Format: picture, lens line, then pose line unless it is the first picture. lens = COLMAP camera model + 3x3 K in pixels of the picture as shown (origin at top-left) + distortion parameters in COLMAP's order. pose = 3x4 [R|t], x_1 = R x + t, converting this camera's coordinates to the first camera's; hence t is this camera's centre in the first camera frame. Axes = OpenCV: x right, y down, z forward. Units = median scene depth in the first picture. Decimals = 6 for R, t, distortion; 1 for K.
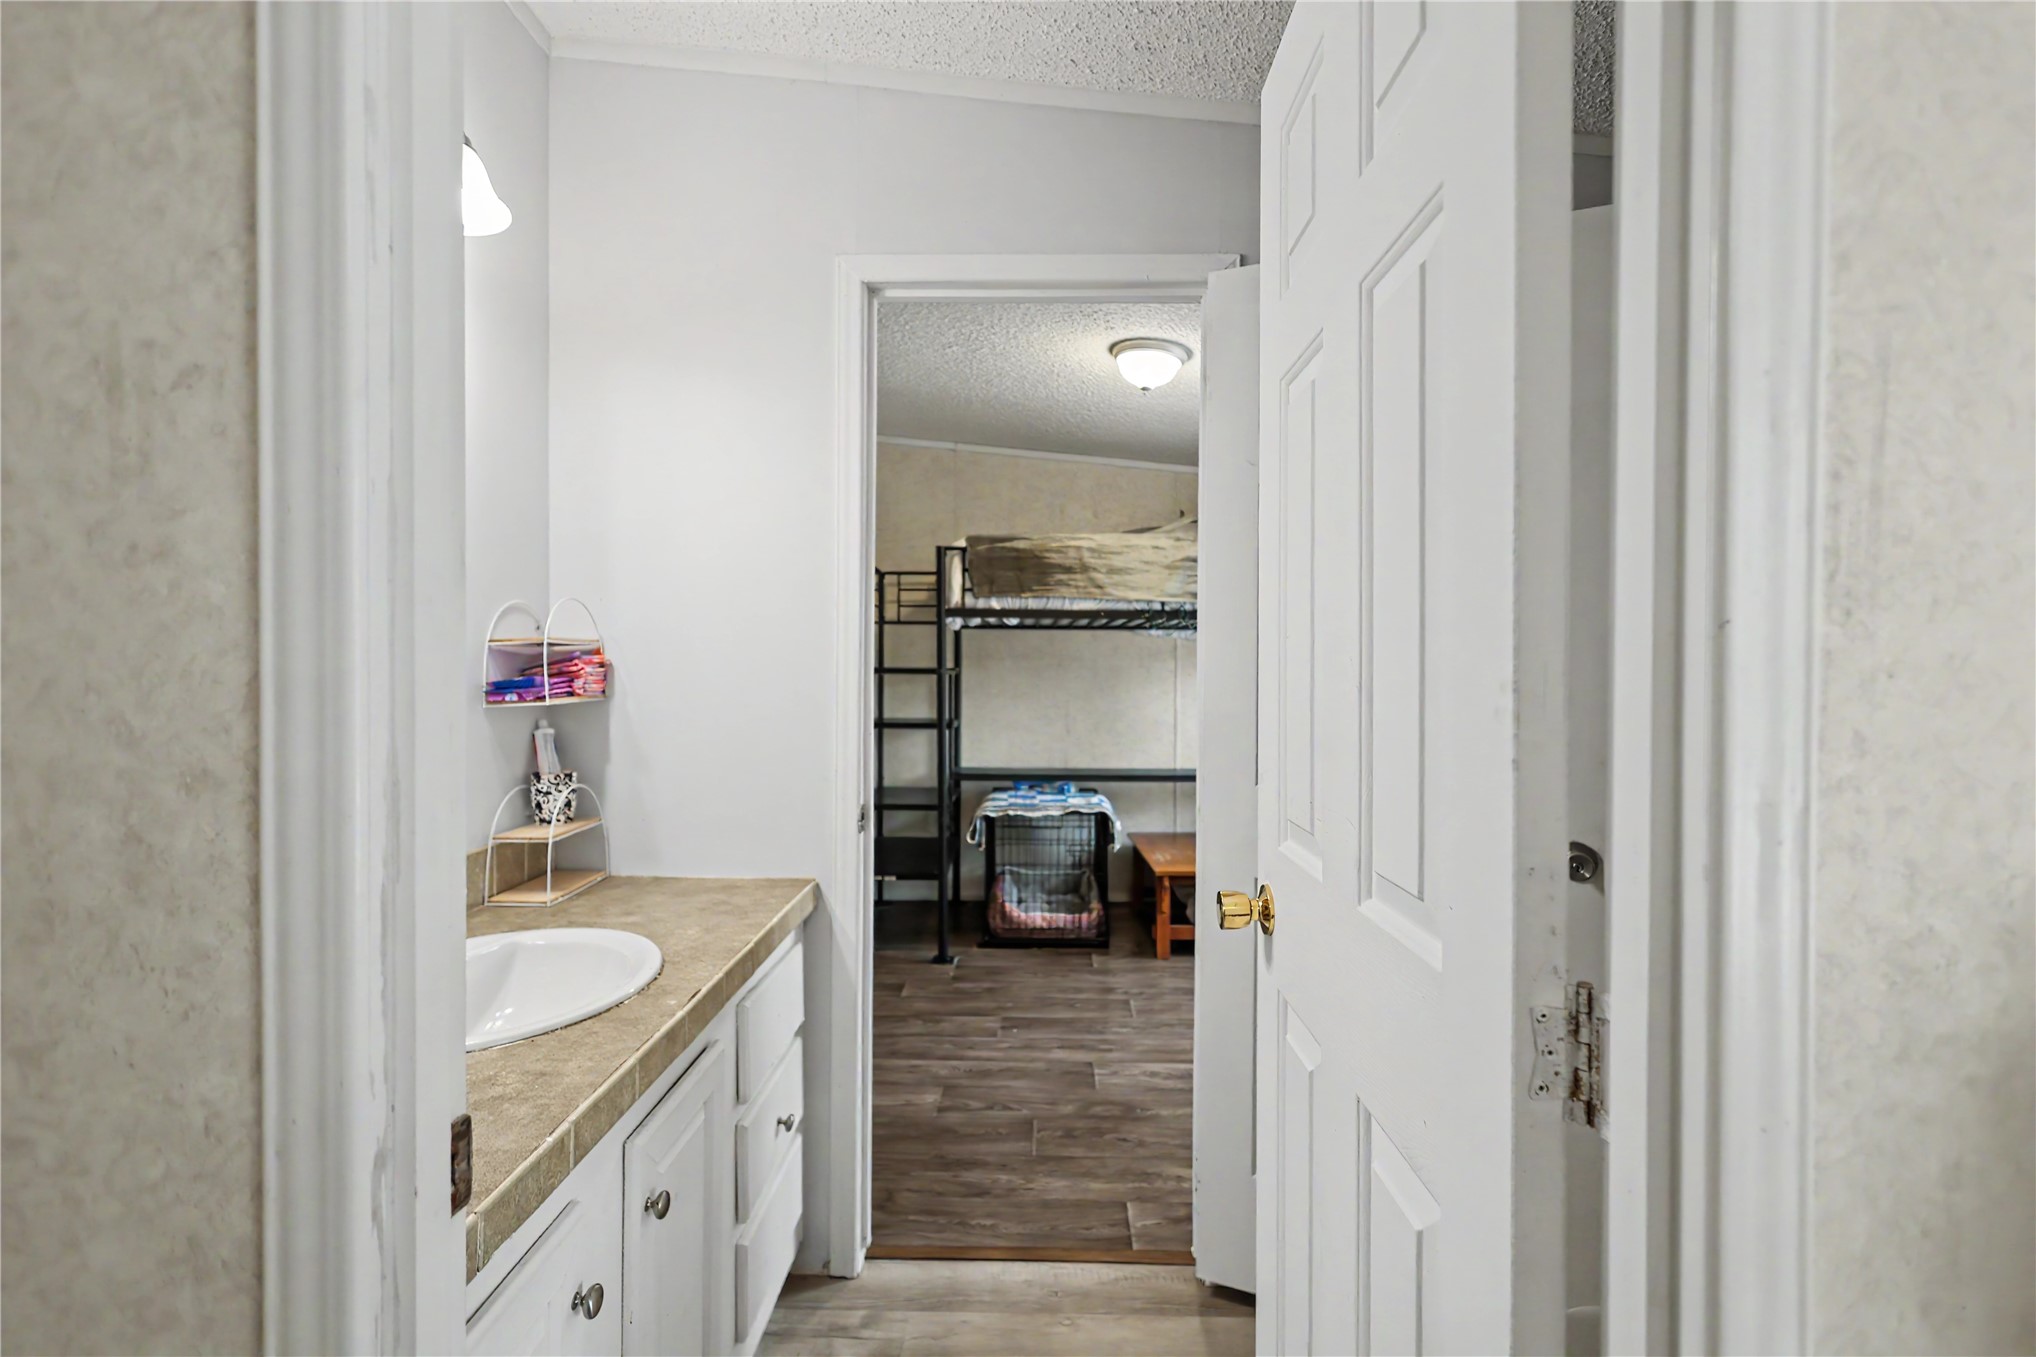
lens RADIAL K [[929.8, 0, 1018.0], [0, 929.8, 678.5], [0, 0, 1]] dist [-0.000454, 0.000617]
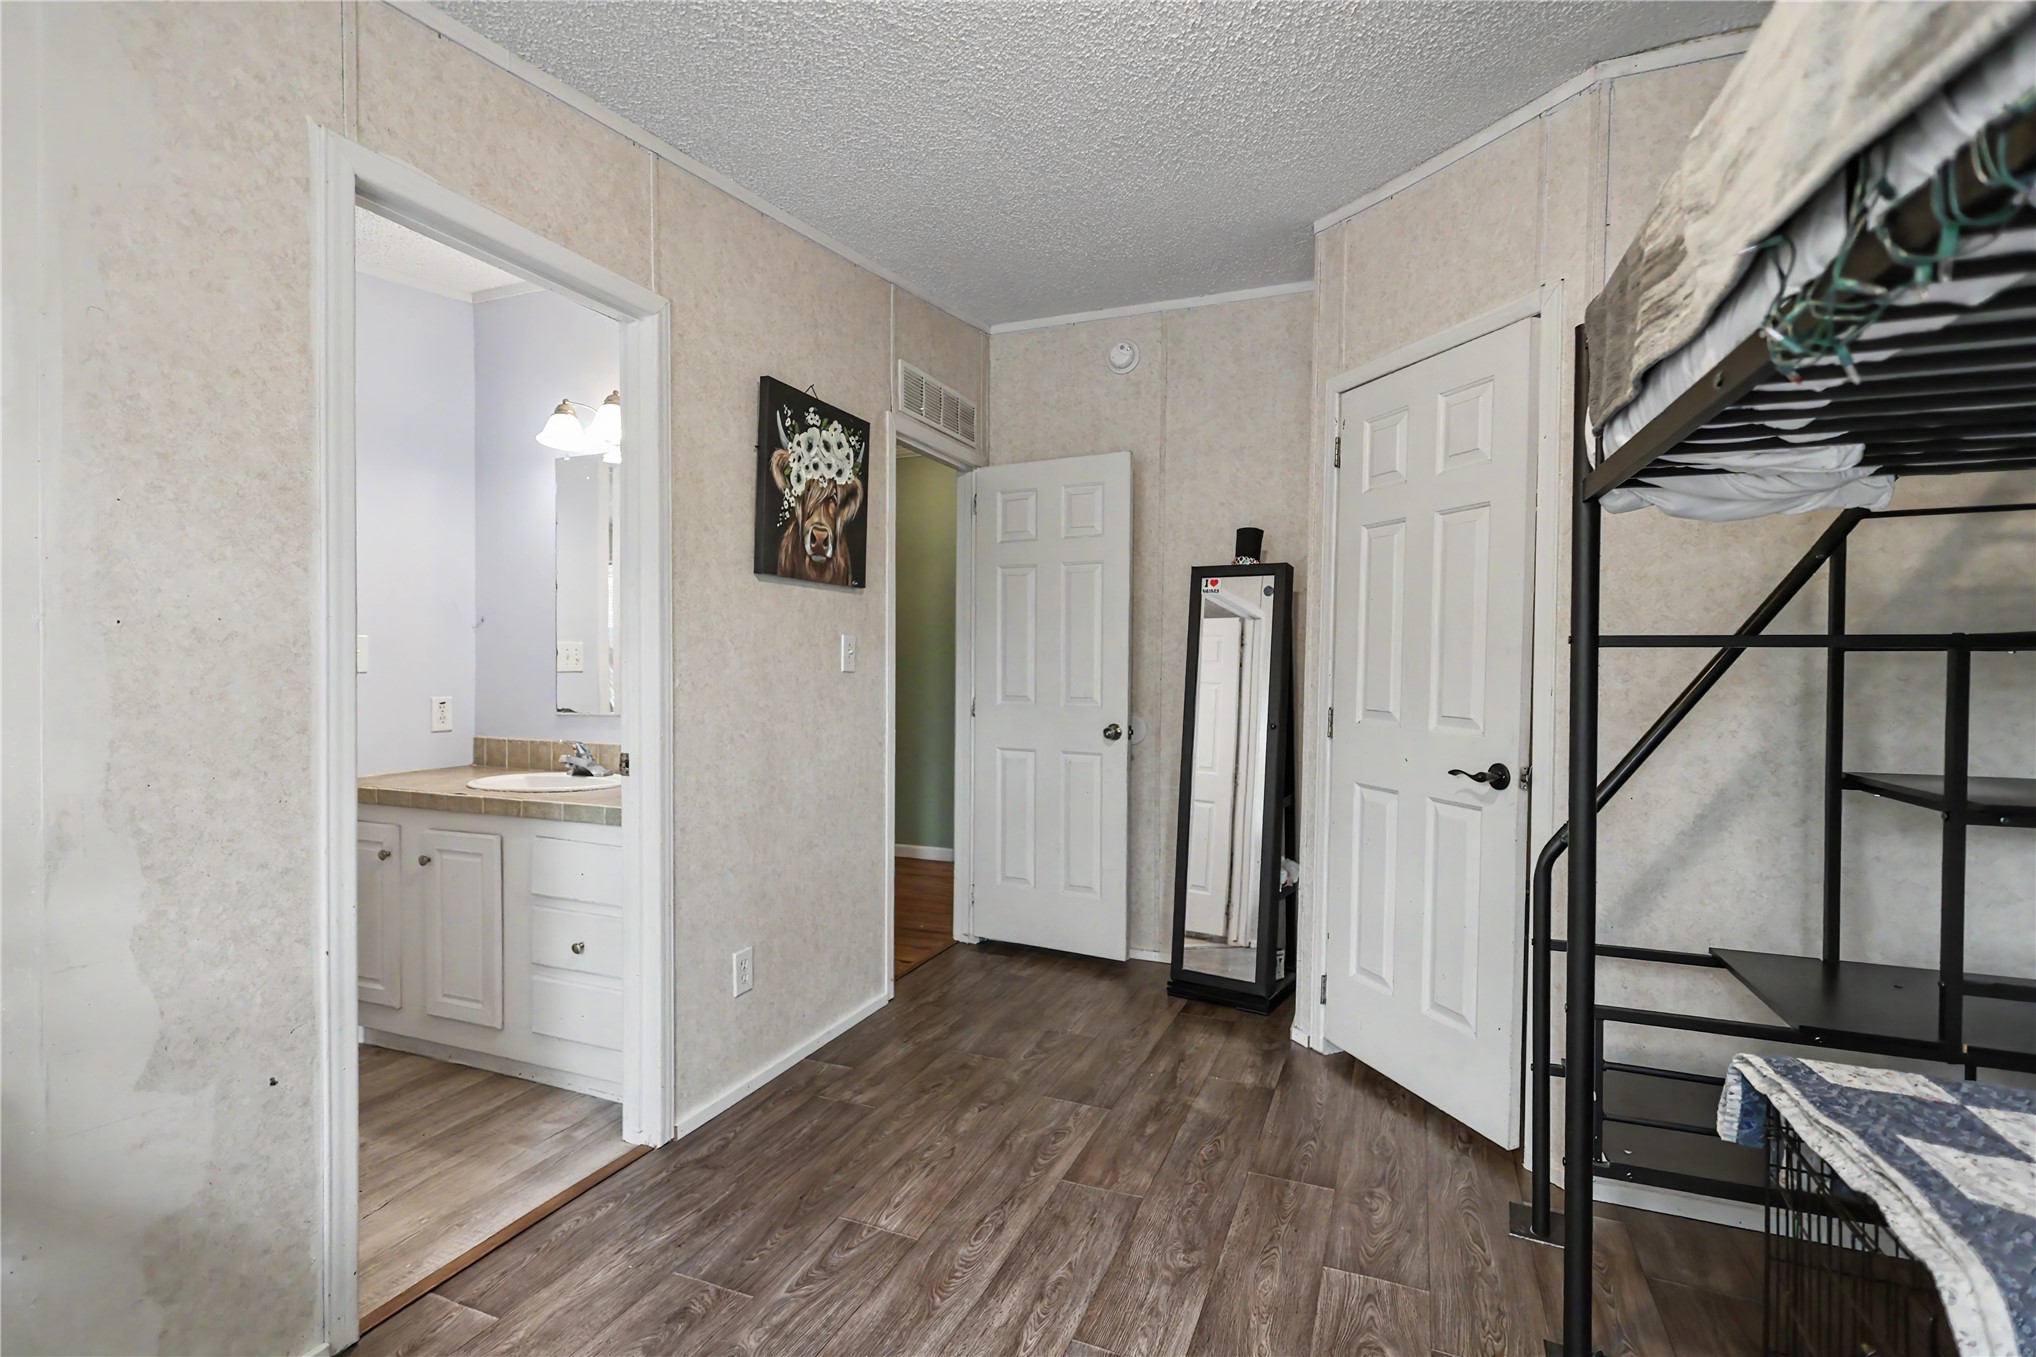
lens RADIAL K [[949.3, 0, 1019.6], [0, 949.3, 672.1], [0, 0, 1]] dist [0.011377, 0.000273]
pose [[-0.357686, -0.003351, -0.933836, 0.668807], [-0.012903, 0.999916, 0.001354, 0.017703], [0.933753, 0.012534, -0.357699, 1.588936]]
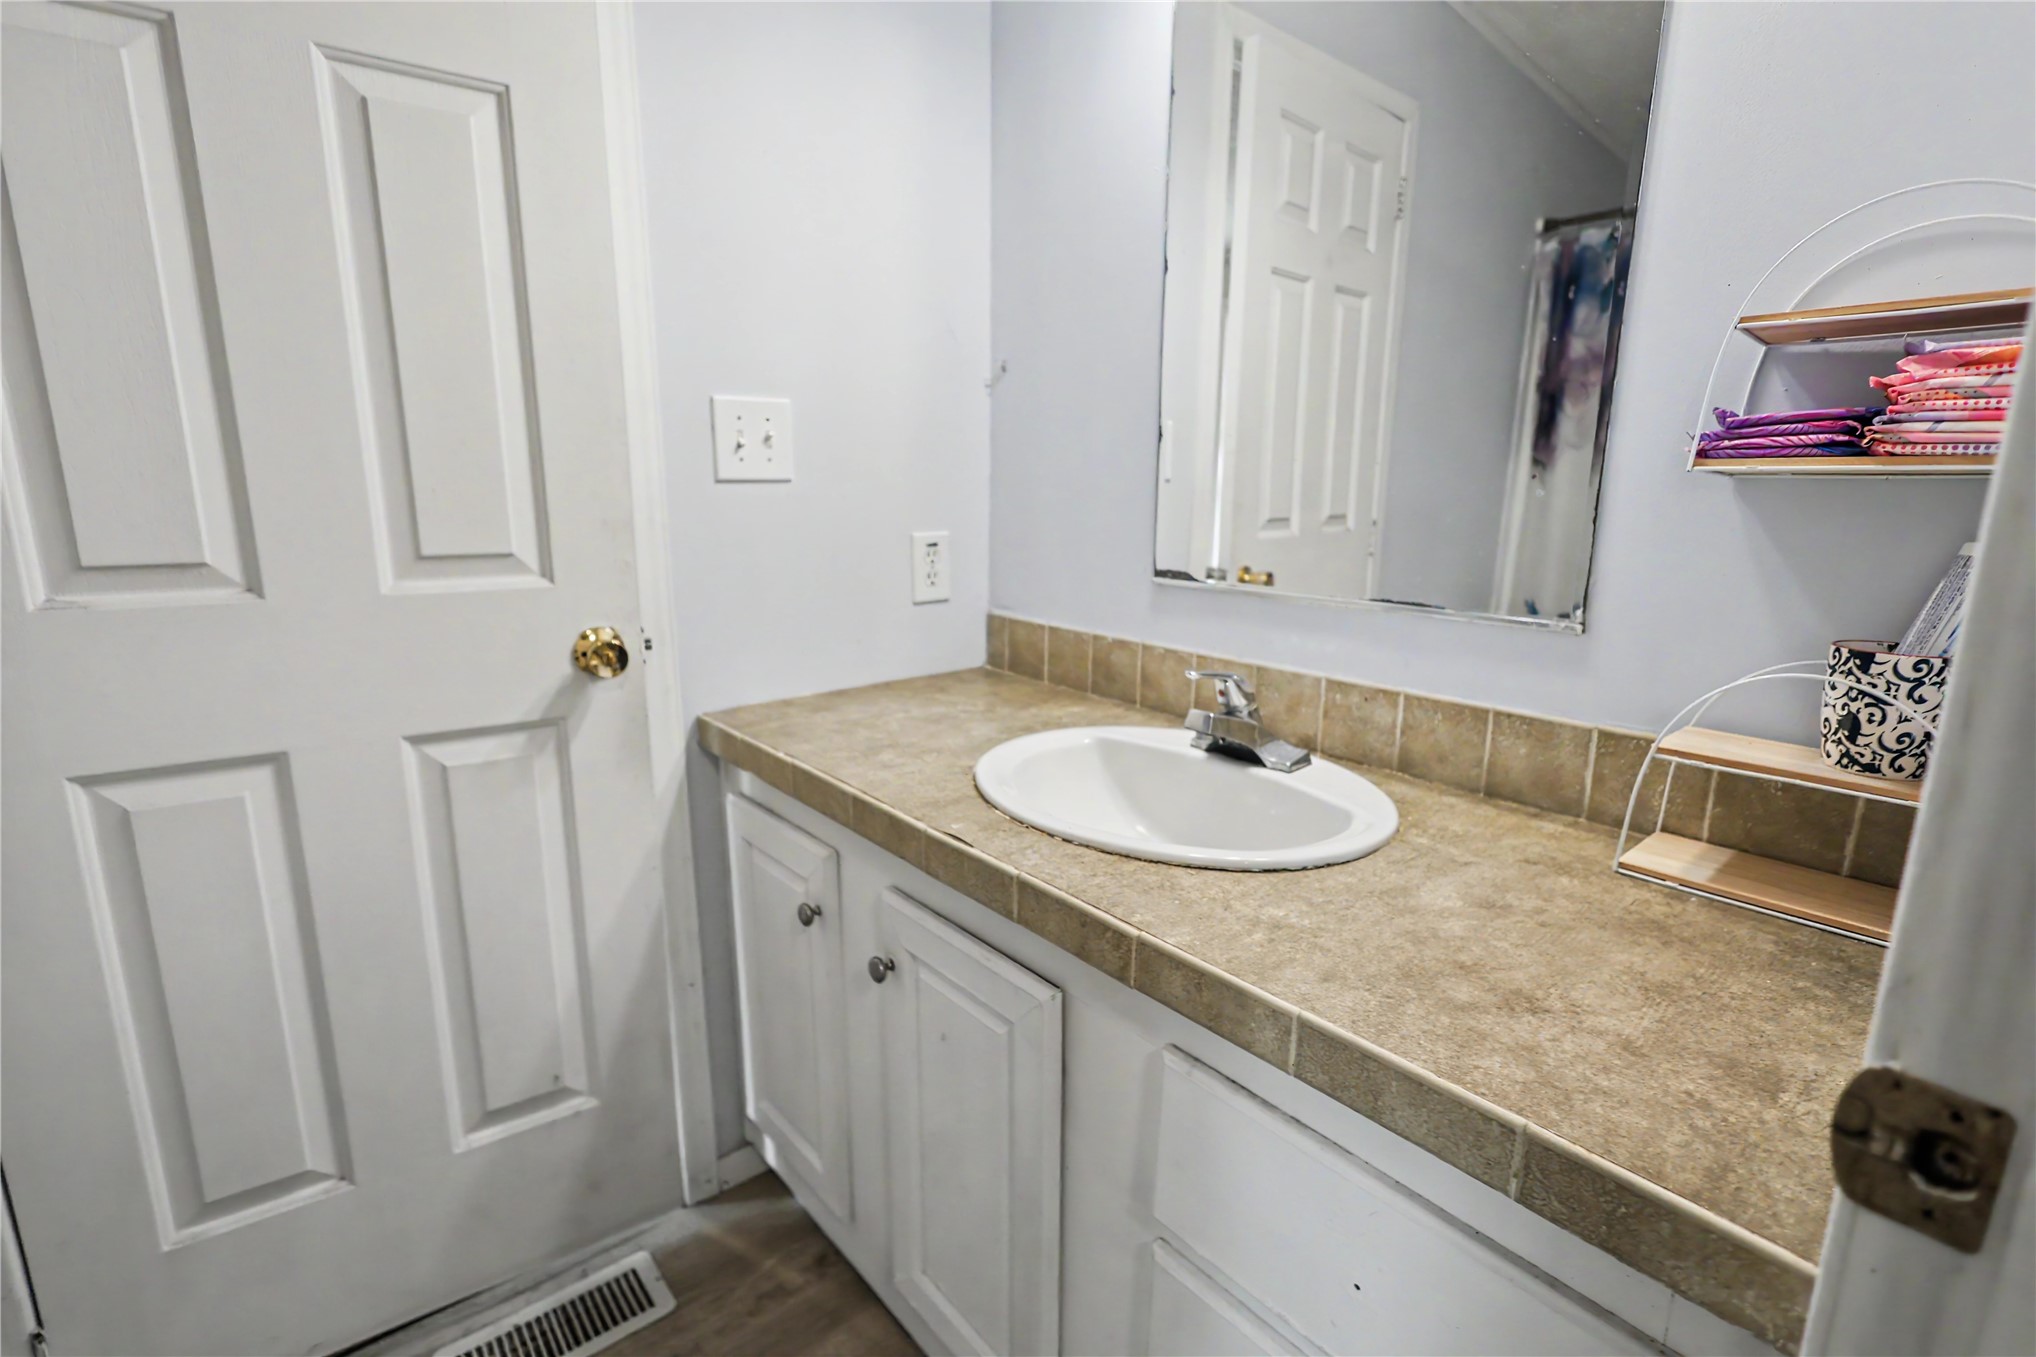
lens RADIAL K [[929.8, 0, 1018.0], [0, 929.8, 678.5], [0, 0, 1]] dist [-0.000454, 0.000617]
pose [[-0.750559, 0.126450, -0.648593, 0.047173], [-0.019421, 0.976875, 0.212926, 0.026971], [0.660518, 0.172410, -0.730746, 0.822674]]
